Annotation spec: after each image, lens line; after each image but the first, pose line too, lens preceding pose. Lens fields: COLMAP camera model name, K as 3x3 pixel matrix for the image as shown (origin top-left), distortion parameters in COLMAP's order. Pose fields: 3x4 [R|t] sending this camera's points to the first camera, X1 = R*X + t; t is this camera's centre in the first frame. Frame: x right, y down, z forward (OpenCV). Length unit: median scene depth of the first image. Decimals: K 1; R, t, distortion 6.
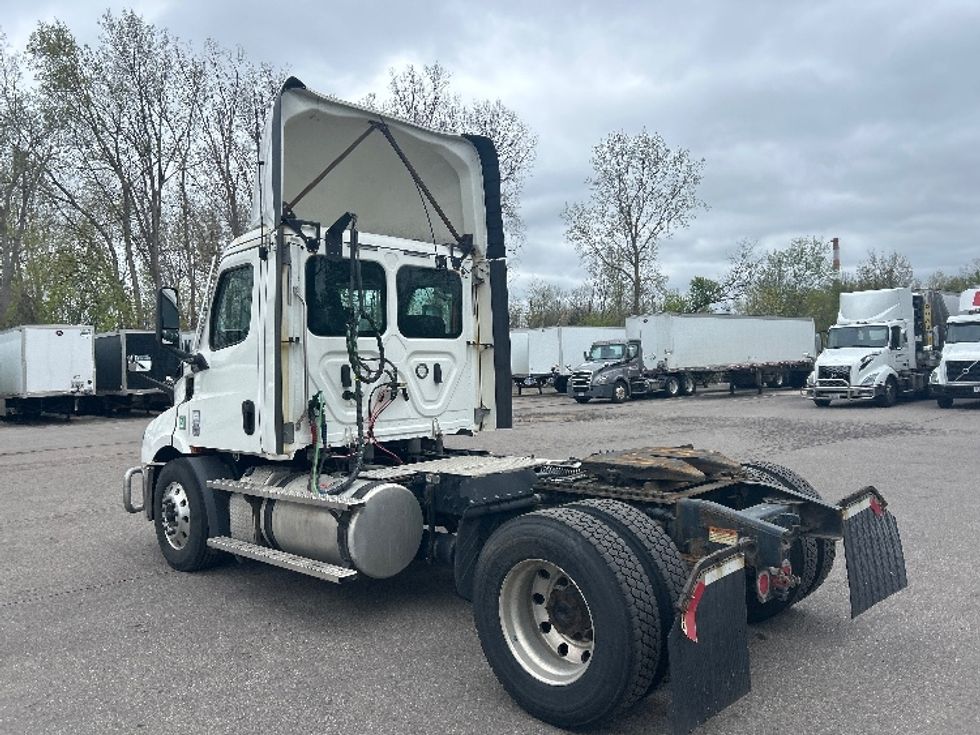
lens RADIAL K [[735.4, 0, 483.1], [0, 735.4, 363.3], [0, 0, 1]] dist [0.057234, -0.052433]
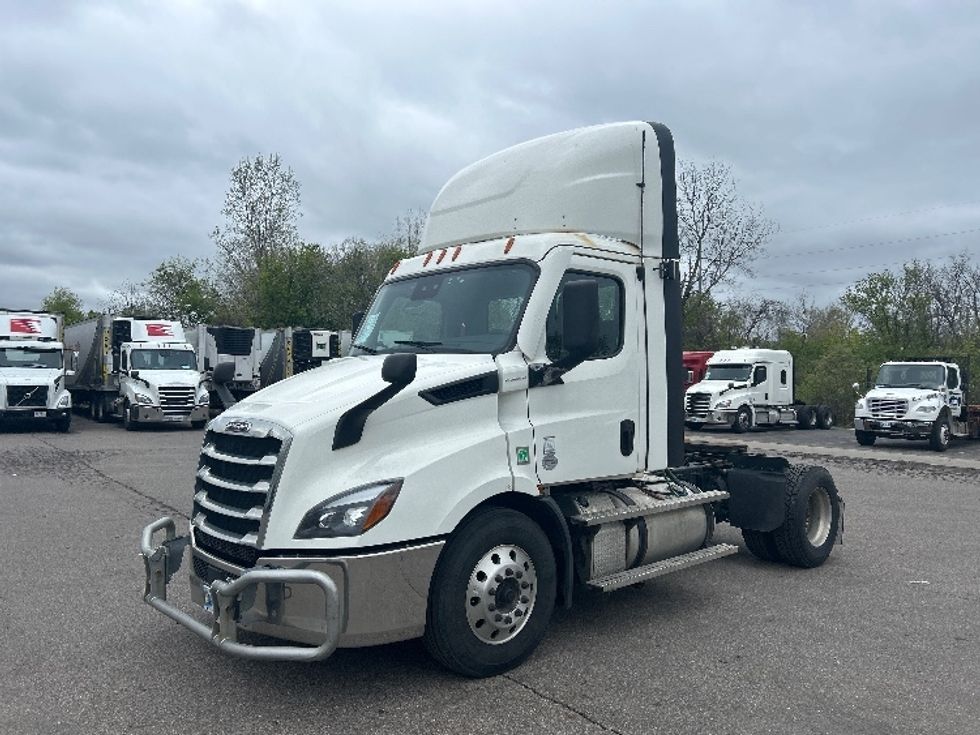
lens RADIAL K [[735.4, 0, 475.0], [0, 735.4, 353.1], [0, 0, 1]] dist [0.057234, -0.052433]
pose [[0.070507, 0.069769, 0.995068, -1.121620], [-0.020951, 0.997434, -0.068451, 0.029732], [-0.997291, -0.016021, 0.071788, 0.985106]]
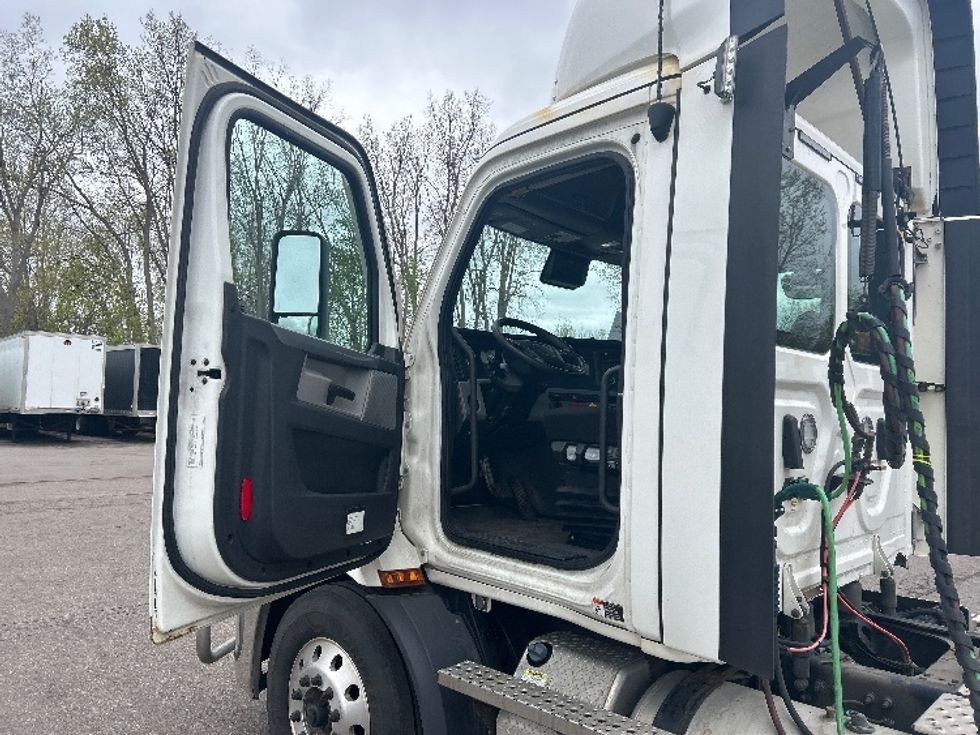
lens RADIAL K [[735.4, 0, 487.0], [0, 735.4, 362.5], [0, 0, 1]] dist [0.057234, -0.052433]
pose [[0.998303, 0.058206, 0.001720, -0.328342], [-0.058035, 0.996923, -0.052688, 0.004863], [-0.004781, 0.052499, 0.998610, 0.524187]]
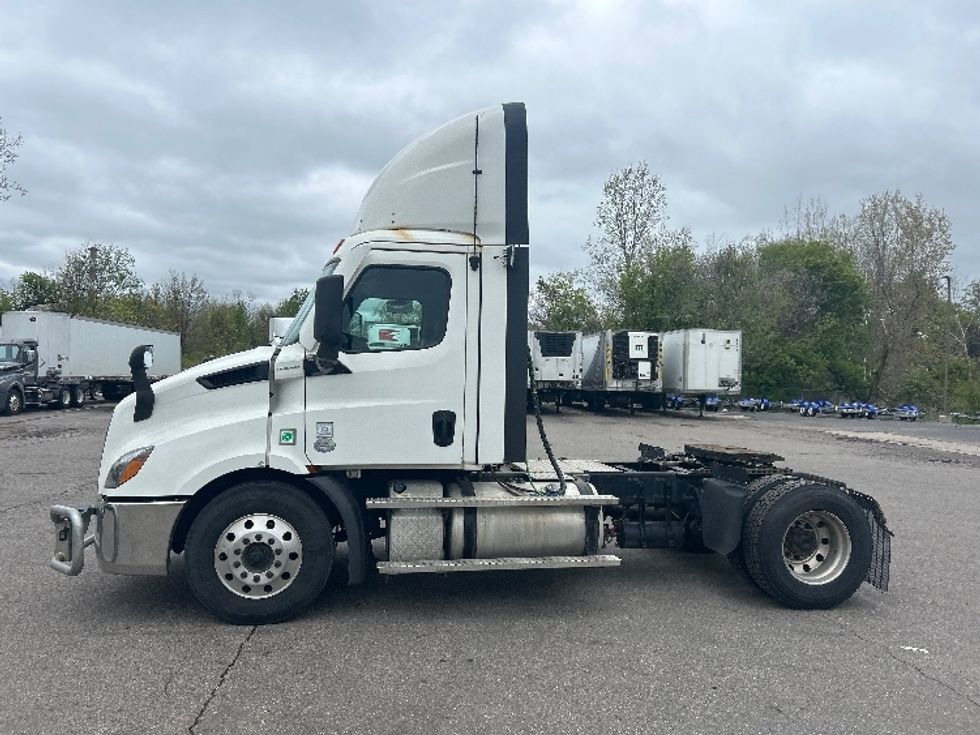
lens RADIAL K [[723.1, 0, 485.6], [0, 723.1, 362.0], [0, 0, 1]] dist [0.023365, -0.015866]
pose [[0.581429, 0.060237, 0.811364, -0.915580], [-0.044521, 0.998117, -0.042198, 0.021811], [-0.812378, -0.011587, 0.583016, 0.359602]]
